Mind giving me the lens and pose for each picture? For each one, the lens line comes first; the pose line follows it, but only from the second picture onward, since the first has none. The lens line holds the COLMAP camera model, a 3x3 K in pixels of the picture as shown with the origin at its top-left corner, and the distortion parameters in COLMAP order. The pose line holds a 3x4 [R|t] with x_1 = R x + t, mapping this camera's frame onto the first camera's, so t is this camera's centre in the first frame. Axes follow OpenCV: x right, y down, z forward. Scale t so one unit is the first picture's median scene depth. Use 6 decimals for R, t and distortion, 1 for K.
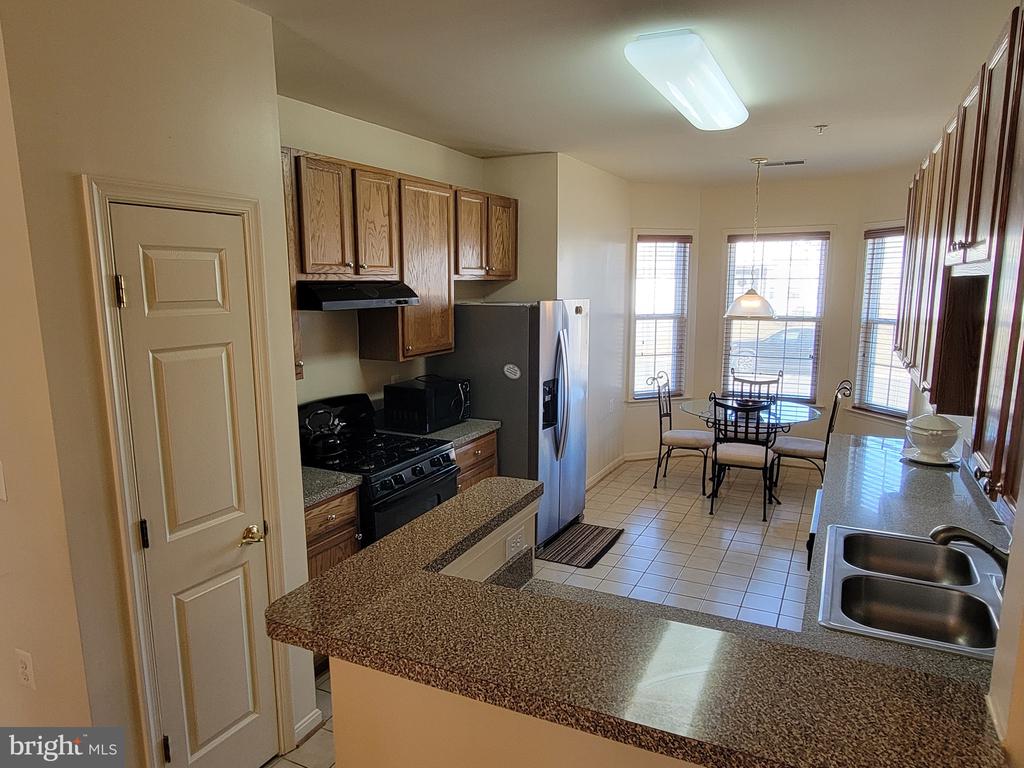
lens RADIAL K [[671.2, 0, 515.2], [0, 671.2, 391.2], [0, 0, 1]] dist [-0.007643, 0.002005]
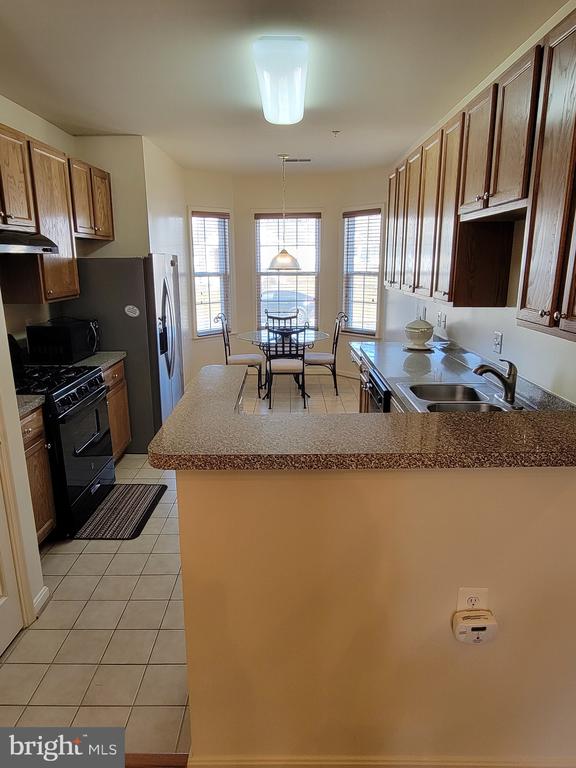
lens RADIAL K [[503.4, 0, 280.7], [0, 503.4, 386.5], [0, 0, 1]] dist [-0.007643, 0.002005]
pose [[0.903808, -0.107631, 0.414182, -0.155247], [0.074285, 0.992621, 0.095844, 0.040780], [-0.421442, -0.055857, 0.905134, 0.019560]]
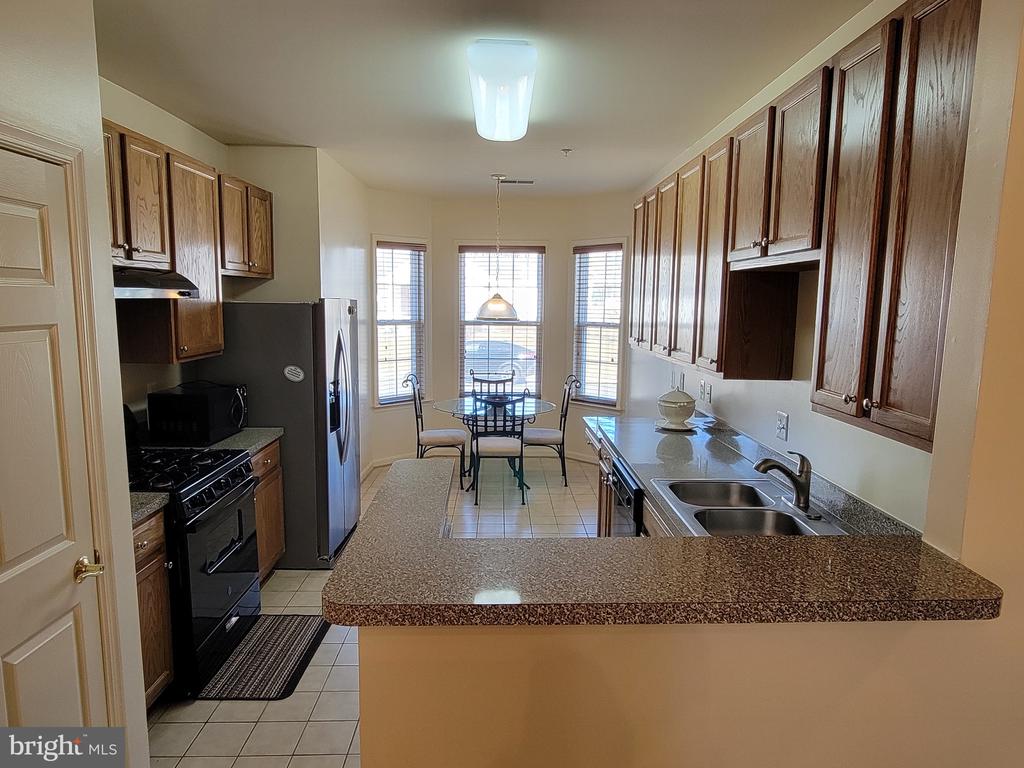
lens RADIAL K [[671.2, 0, 515.2], [0, 671.2, 391.2], [0, 0, 1]] dist [-0.007643, 0.002005]
pose [[0.885801, -0.048952, 0.461477, -0.160477], [0.060992, 0.998075, -0.011200, 0.024233], [-0.460040, 0.038068, 0.887082, 0.029010]]
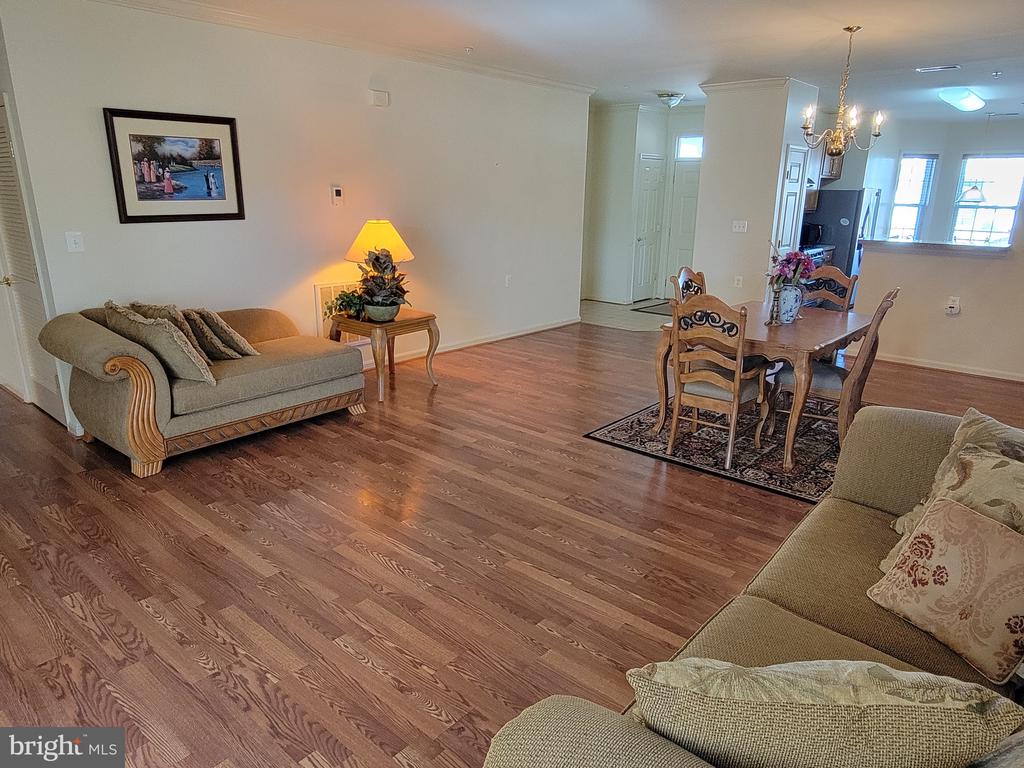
lens RADIAL K [[671.2, 0, 515.2], [0, 671.2, 391.2], [0, 0, 1]] dist [-0.007643, 0.002005]
pose [[0.969232, 0.088483, -0.229696, -0.475002], [-0.058211, 0.989082, 0.135382, 0.271953], [0.239167, -0.117845, 0.963801, -1.351935]]
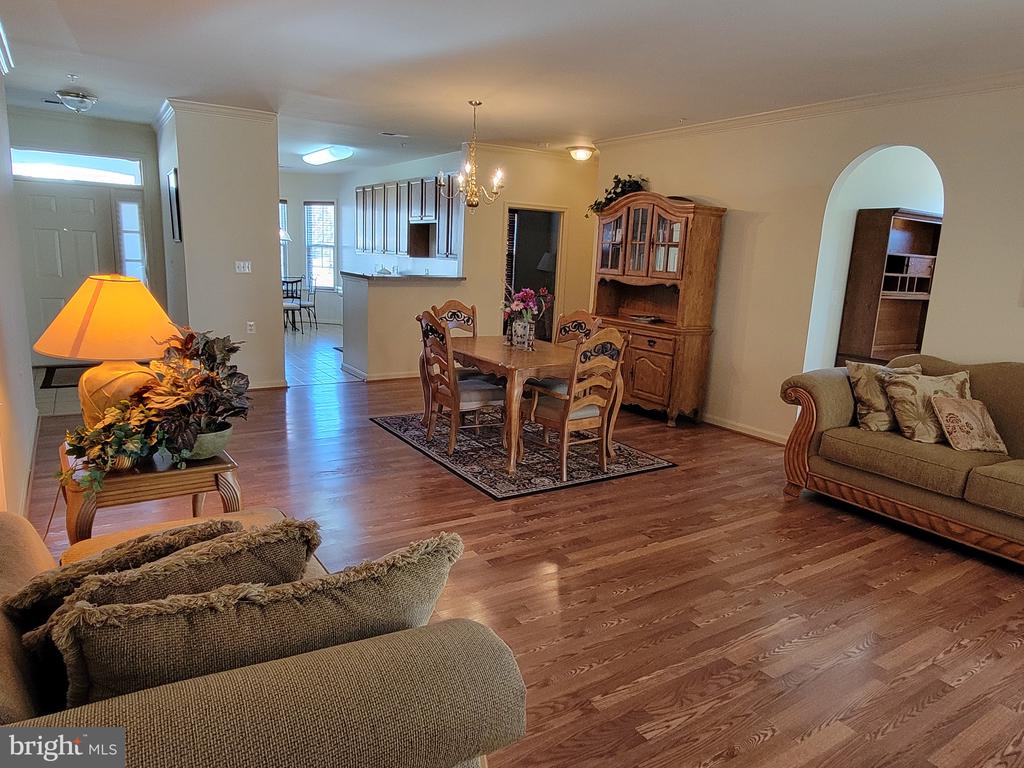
lens RADIAL K [[671.2, 0, 515.2], [0, 671.2, 391.2], [0, 0, 1]] dist [-0.007643, 0.002005]
pose [[0.503999, -0.153260, 0.849998, -1.370277], [0.096418, 0.987963, 0.120966, 0.210580], [-0.858306, 0.020988, 0.512709, -0.844872]]
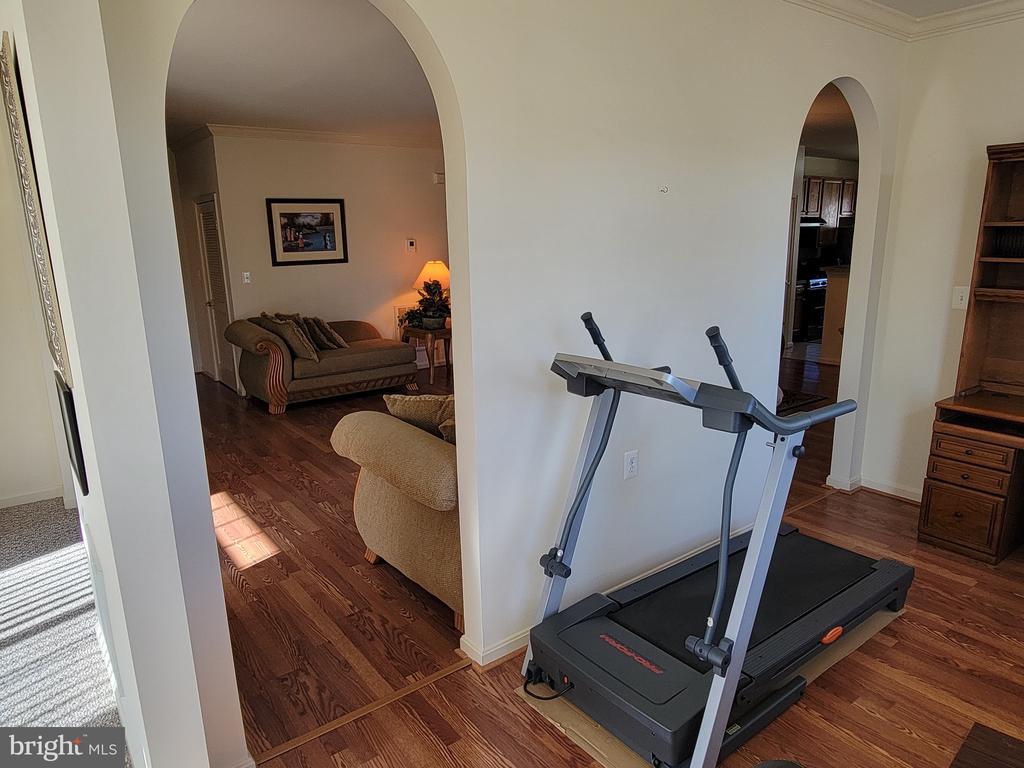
lens RADIAL K [[671.2, 0, 515.2], [0, 671.2, 391.2], [0, 0, 1]] dist [-0.007643, 0.002005]
pose [[0.896484, 0.088195, -0.434209, -0.032095], [-0.057319, 0.994839, 0.083725, 0.325809], [0.439352, -0.050170, 0.896913, -1.721920]]
